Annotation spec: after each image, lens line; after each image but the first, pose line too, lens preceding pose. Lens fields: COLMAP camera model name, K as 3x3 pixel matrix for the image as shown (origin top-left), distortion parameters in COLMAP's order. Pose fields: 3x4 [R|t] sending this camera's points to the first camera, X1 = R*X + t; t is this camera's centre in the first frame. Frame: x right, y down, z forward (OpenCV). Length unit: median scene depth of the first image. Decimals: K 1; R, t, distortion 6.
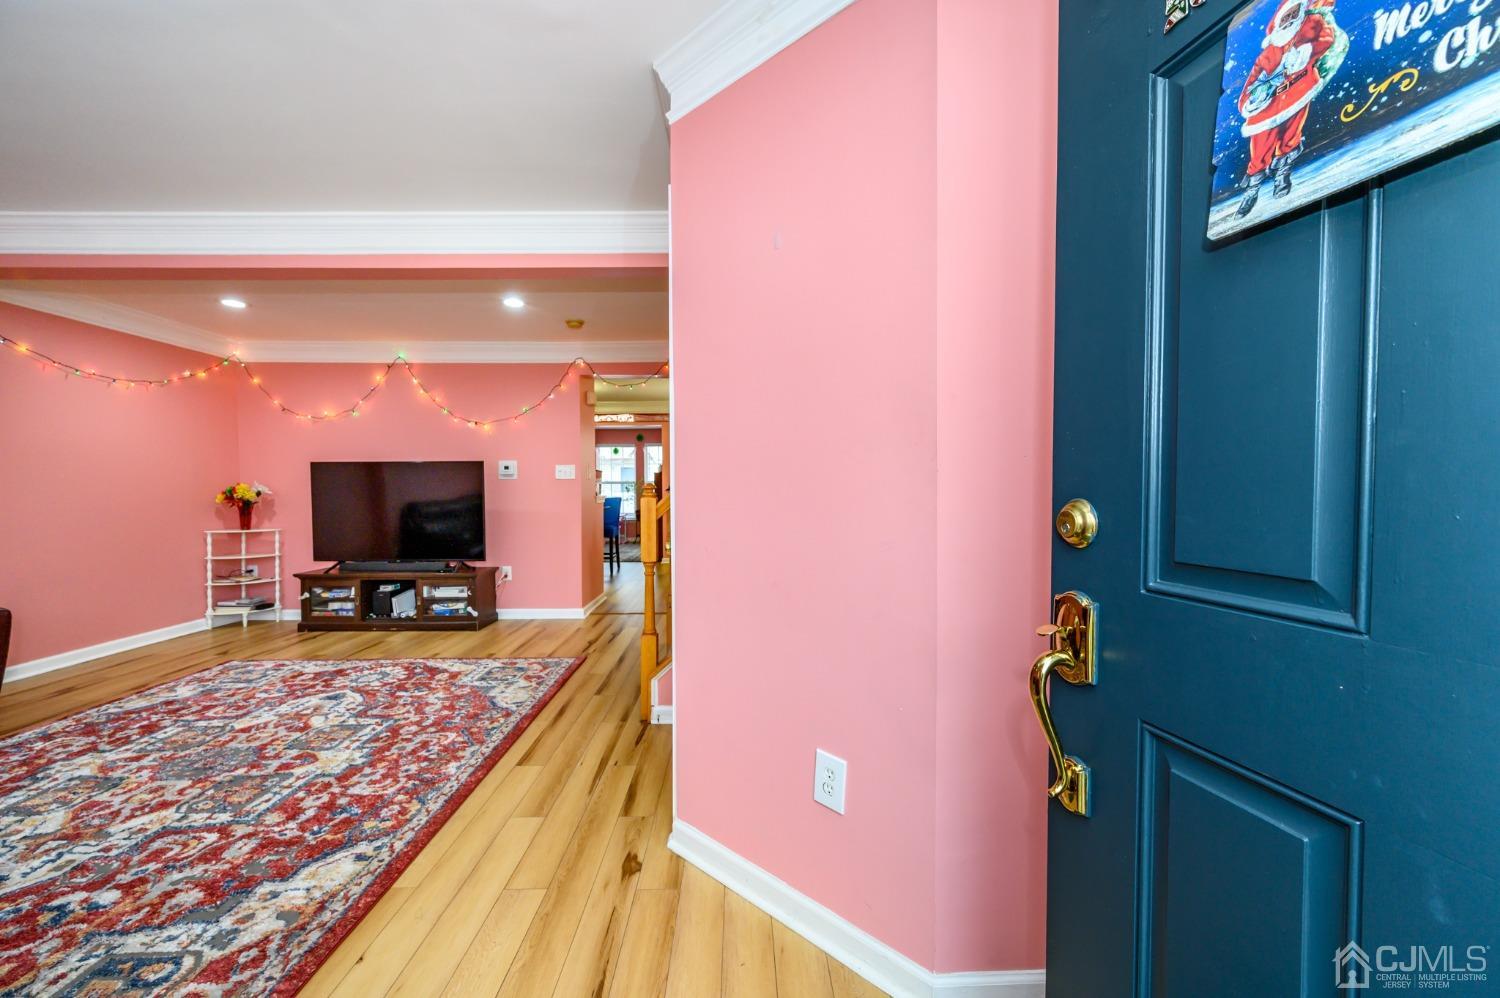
lens RADIAL K [[590.6, 0, 744.0], [0, 590.6, 501.4], [0, 0, 1]] dist [-0.001317, 0.000542]
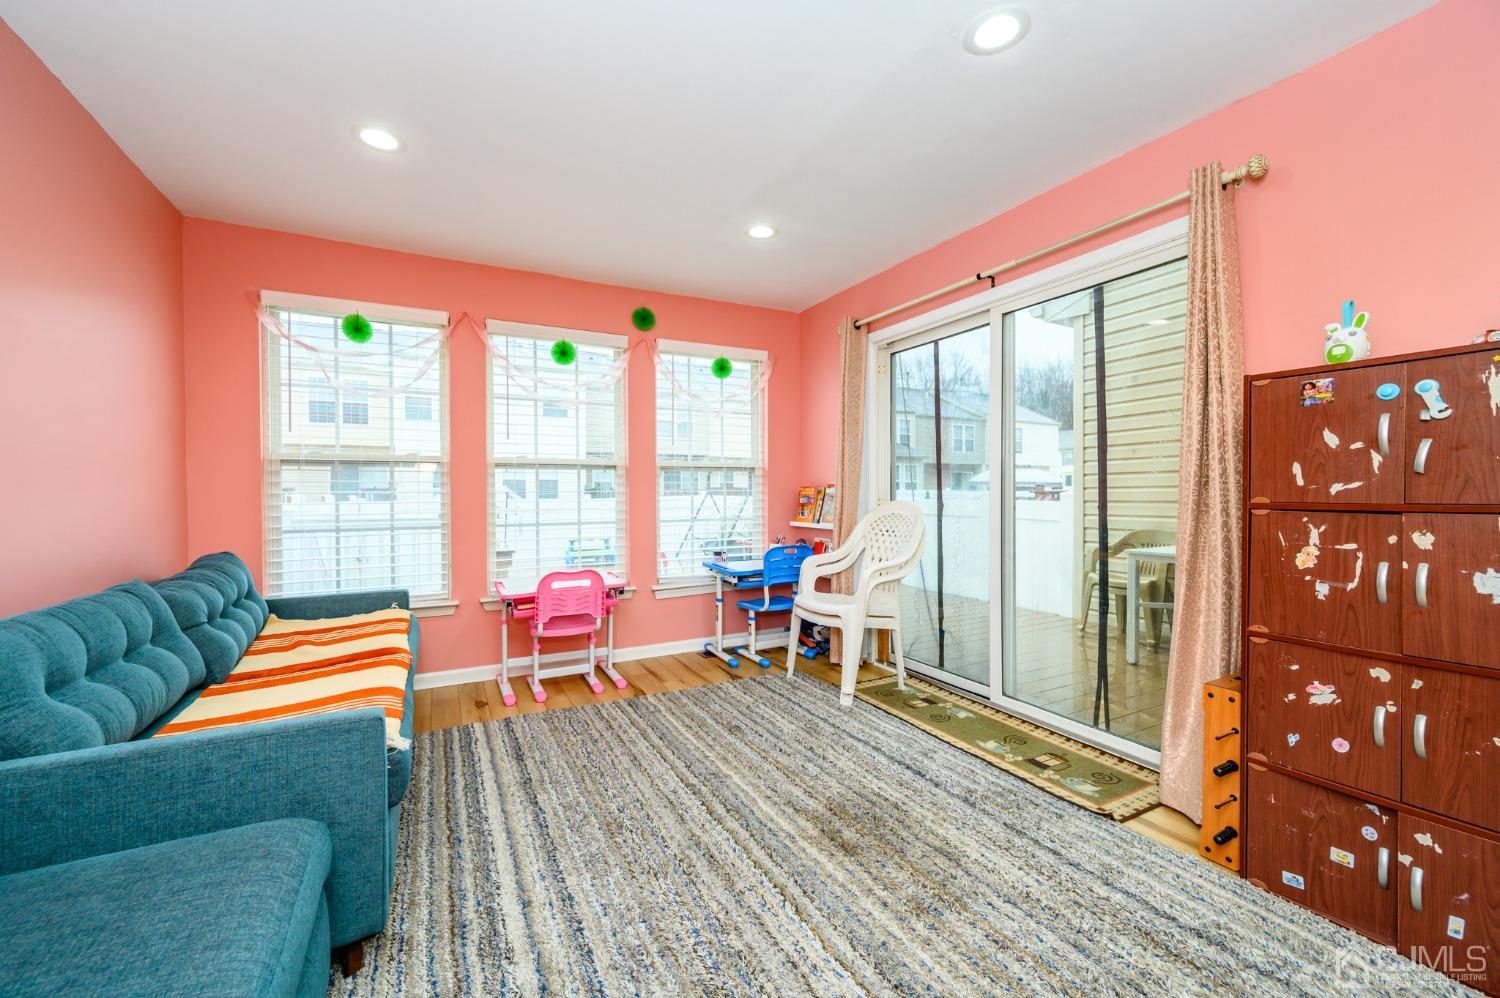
lens RADIAL K [[590.6, 0, 747.4], [0, 590.6, 499.6], [0, 0, 1]] dist [-0.001317, 0.000542]
pose [[0.893232, -0.002219, 0.449590, -0.980916], [0.009375, 0.999862, -0.013690, -0.034246], [-0.449498, 0.016443, 0.893130, 2.608775]]
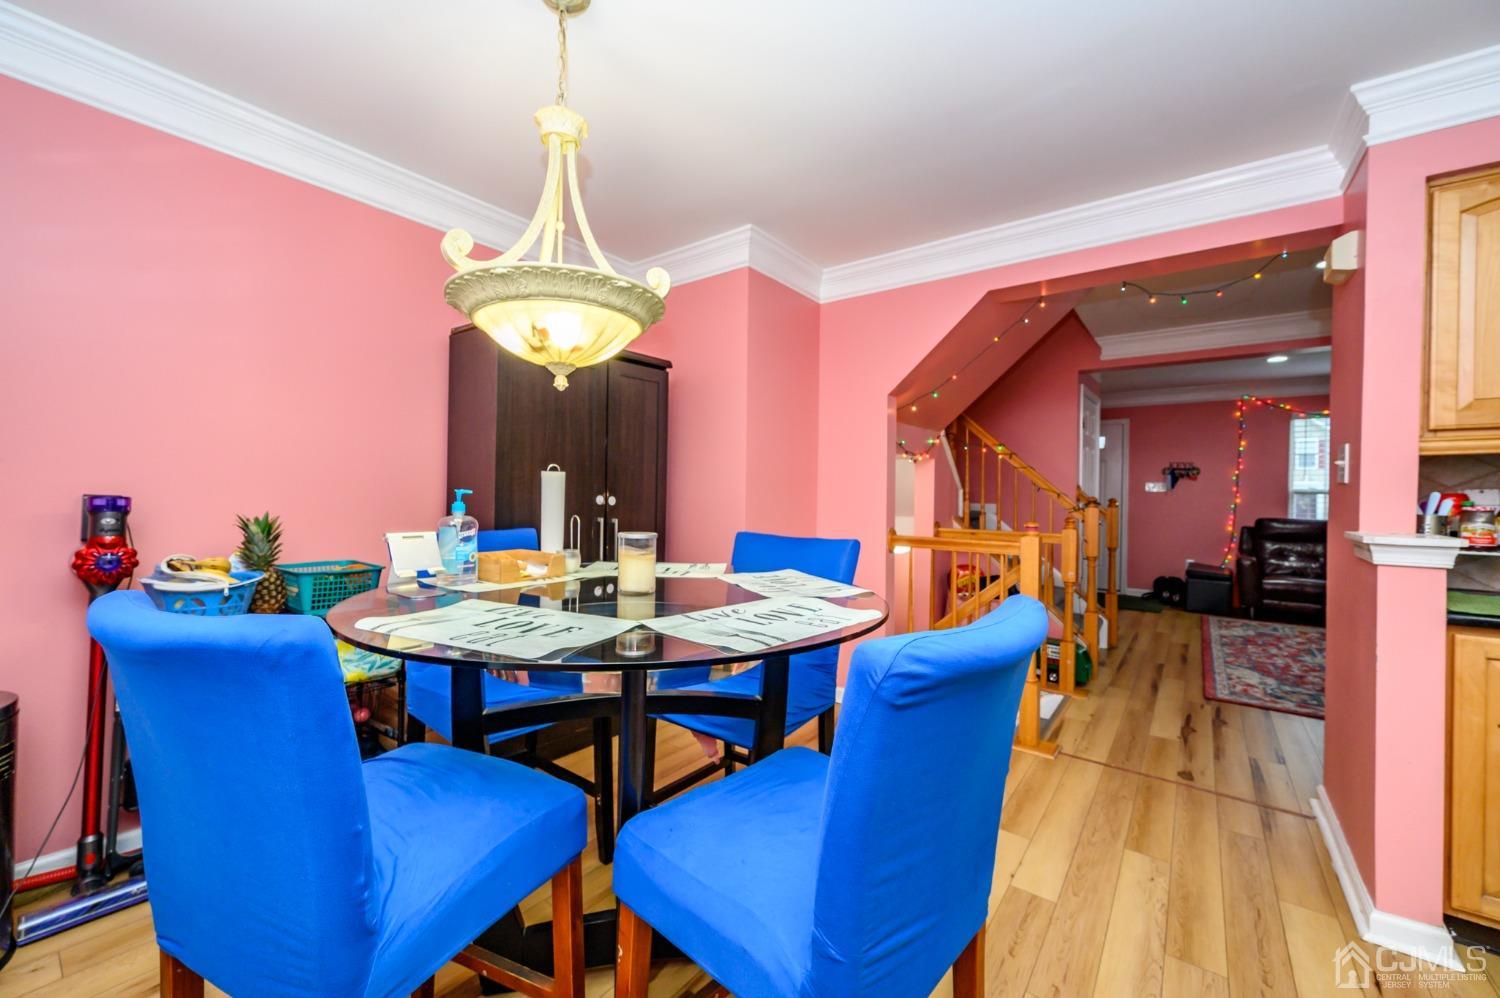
lens RADIAL K [[590.6, 0, 743.2], [0, 590.6, 497.4], [0, 0, 1]] dist [-0.001317, 0.000542]
pose [[-0.779708, -0.010714, 0.626052, -0.330840], [0.004637, 0.999727, 0.022884, -0.062854], [-0.626127, 0.020745, -0.779445, 2.490033]]
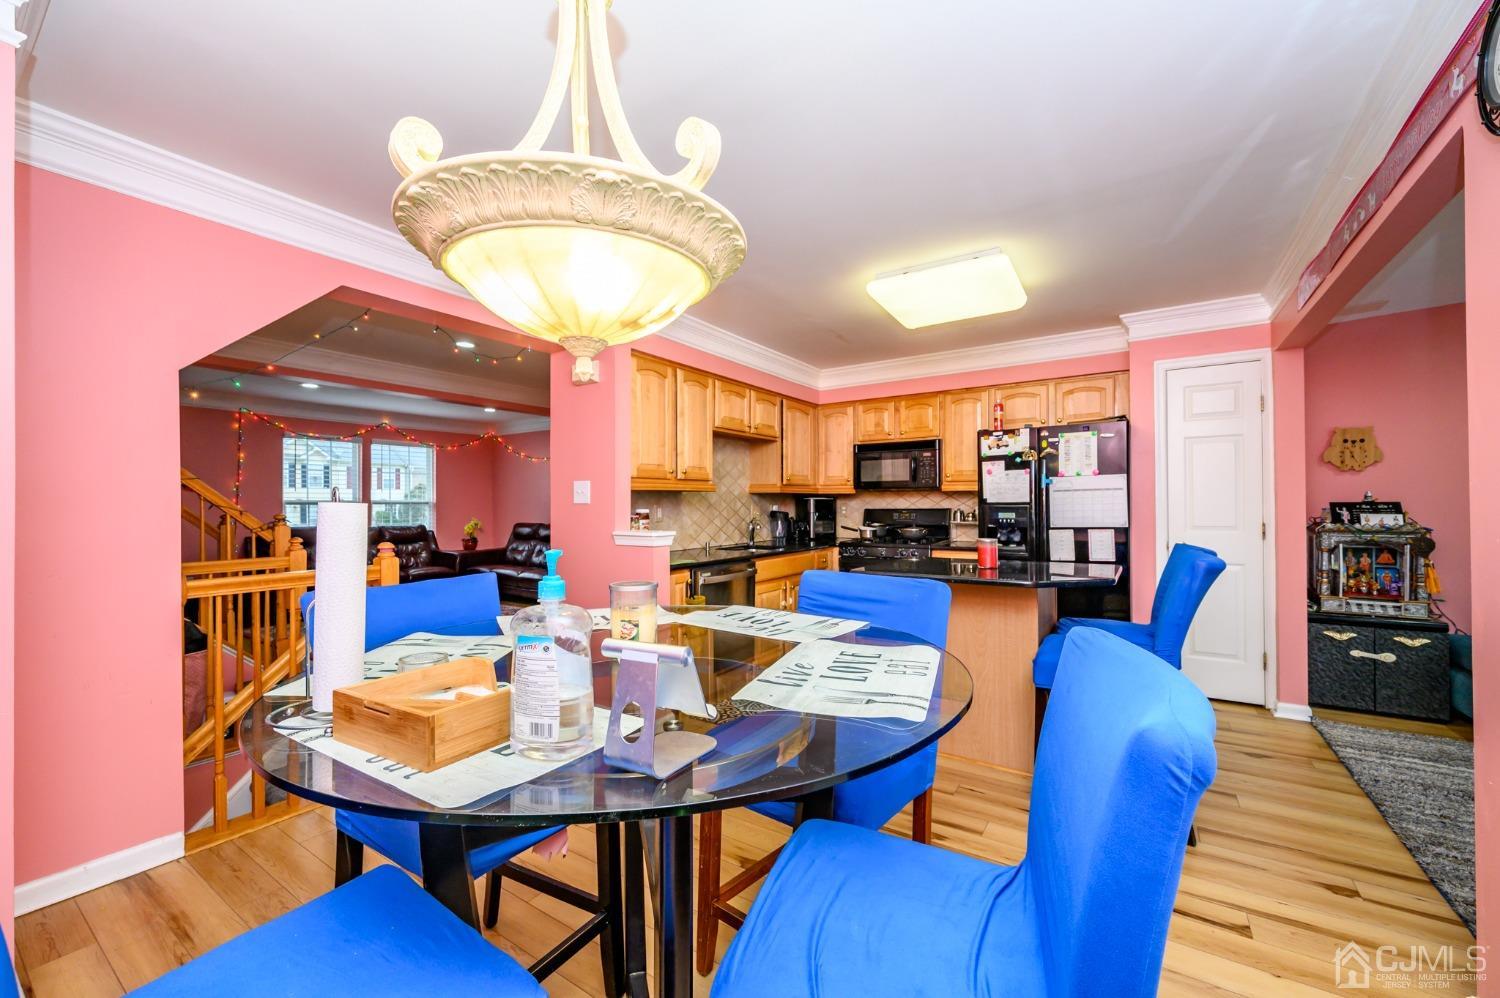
lens RADIAL K [[590.6, 0, 748.1], [0, 590.6, 501.6], [0, 0, 1]] dist [-0.001317, 0.000542]
pose [[-0.570477, 0.003276, -0.821307, 0.244605], [-0.012587, 0.999840, 0.012731, -0.080539], [0.821217, 0.017601, -0.570345, 2.456328]]
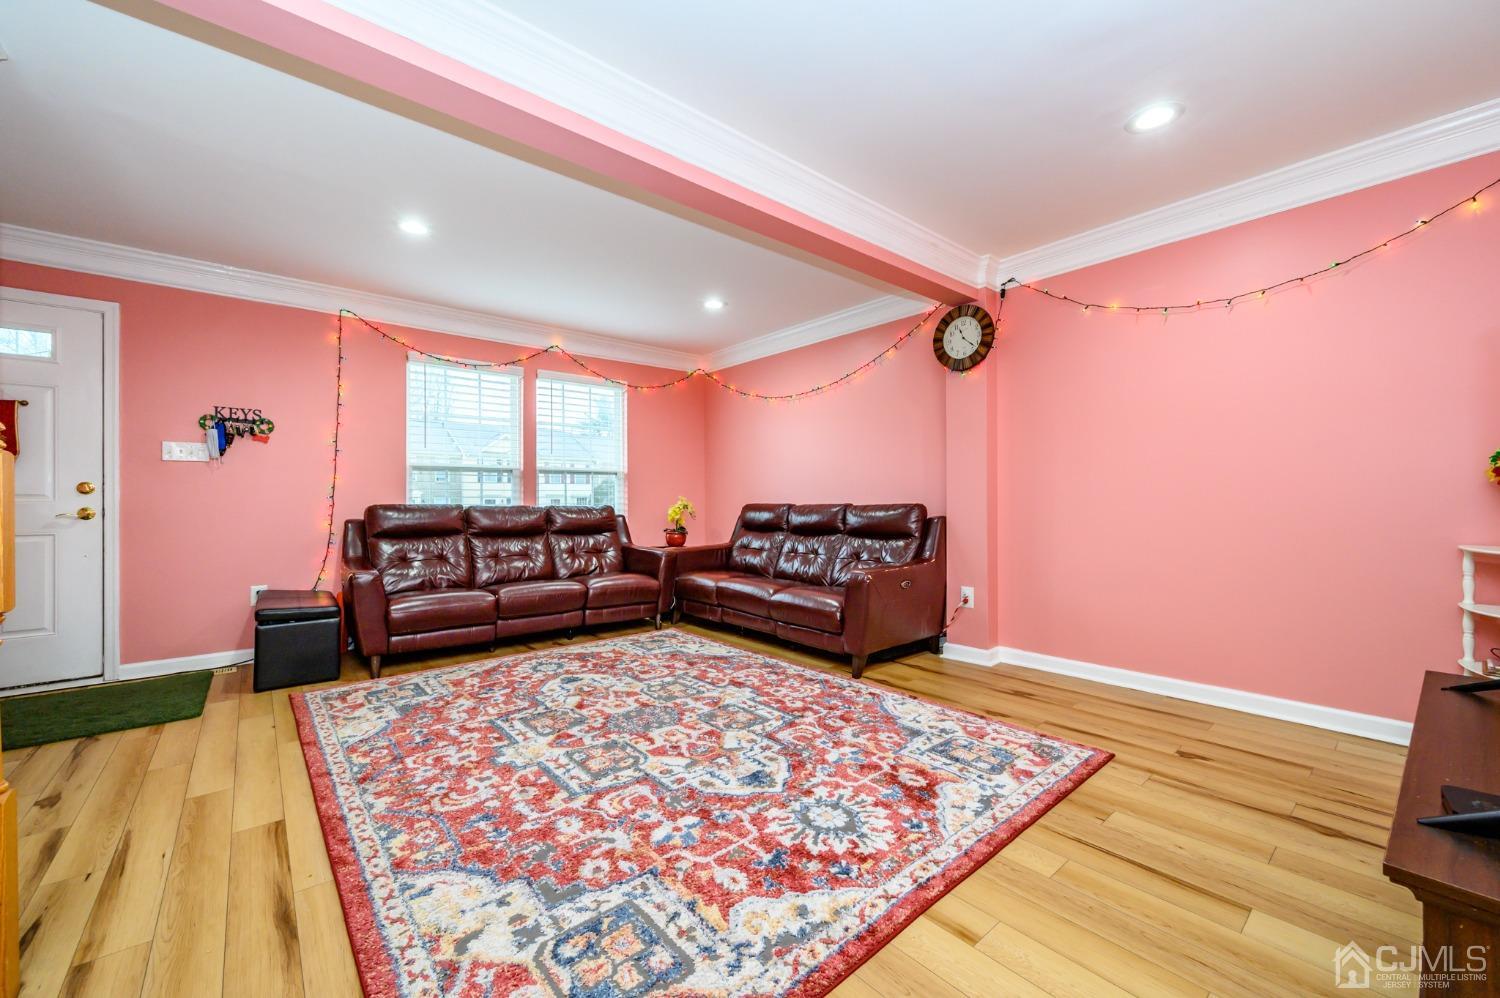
lens RADIAL K [[590.6, 0, 745.6], [0, 590.6, 497.9], [0, 0, 1]] dist [-0.001317, 0.000542]
pose [[-0.773367, 0.005128, -0.633938, -0.267628], [-0.005430, 0.999877, 0.014713, 0.014854], [0.633936, 0.014821, -0.773244, 1.423666]]
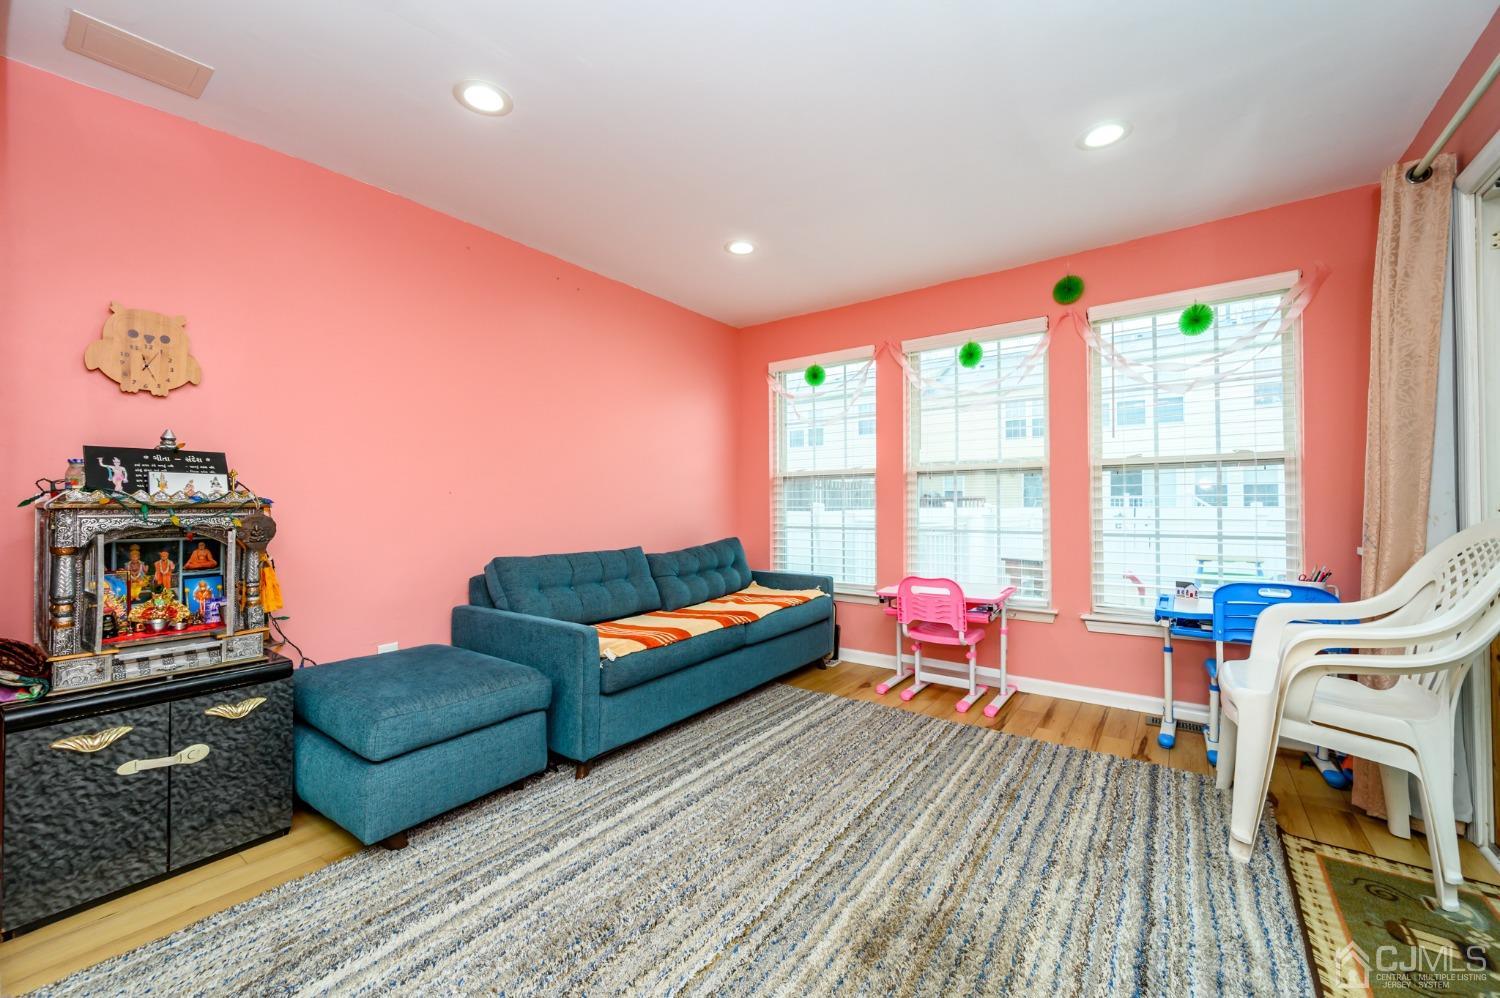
lens RADIAL K [[590.6, 0, 749.0], [0, 590.6, 496.0], [0, 0, 1]] dist [-0.001317, 0.000542]
pose [[0.796131, -0.003730, -0.605113, -0.488593], [-0.016562, 0.999472, -0.027952, -0.033942], [0.604897, 0.032275, 0.795649, 2.653746]]
